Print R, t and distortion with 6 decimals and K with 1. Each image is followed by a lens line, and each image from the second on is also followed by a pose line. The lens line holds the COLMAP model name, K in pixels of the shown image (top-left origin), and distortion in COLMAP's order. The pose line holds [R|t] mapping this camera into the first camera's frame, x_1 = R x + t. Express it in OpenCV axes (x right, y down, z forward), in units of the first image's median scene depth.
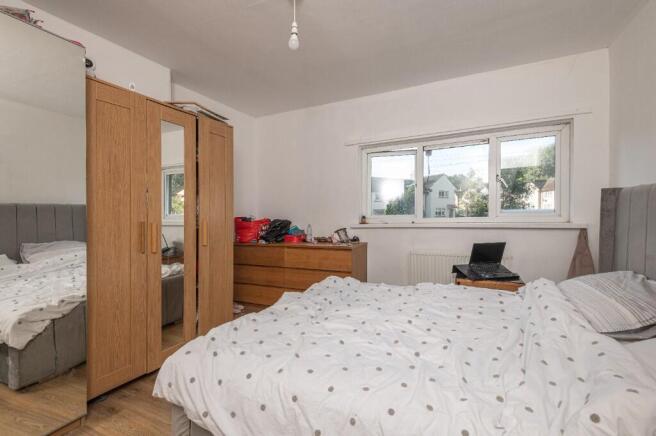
lens RADIAL K [[306.3, 0, 328.2], [0, 306.3, 219.1], [0, 0, 1]] dist [0.024327, -0.000031]
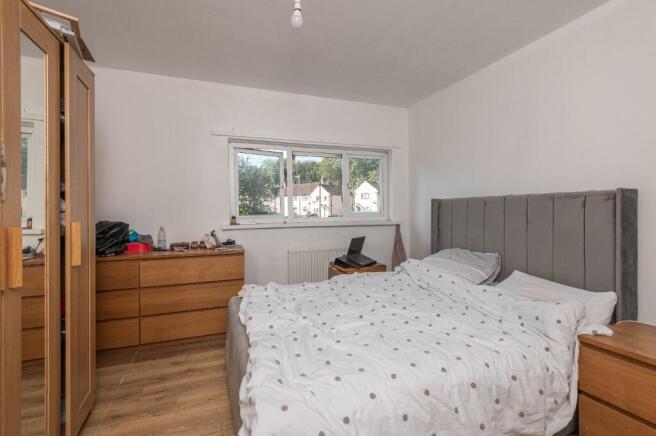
lens RADIAL K [[306.4, 0, 330.5], [0, 306.4, 214.9], [0, 0, 1]] dist [0.003301, -0.000420]
pose [[0.676093, 0.003836, 0.736806, -0.444383], [0.009475, 0.999858, -0.013900, 0.001500], [-0.736755, 0.016379, 0.675961, 0.222326]]
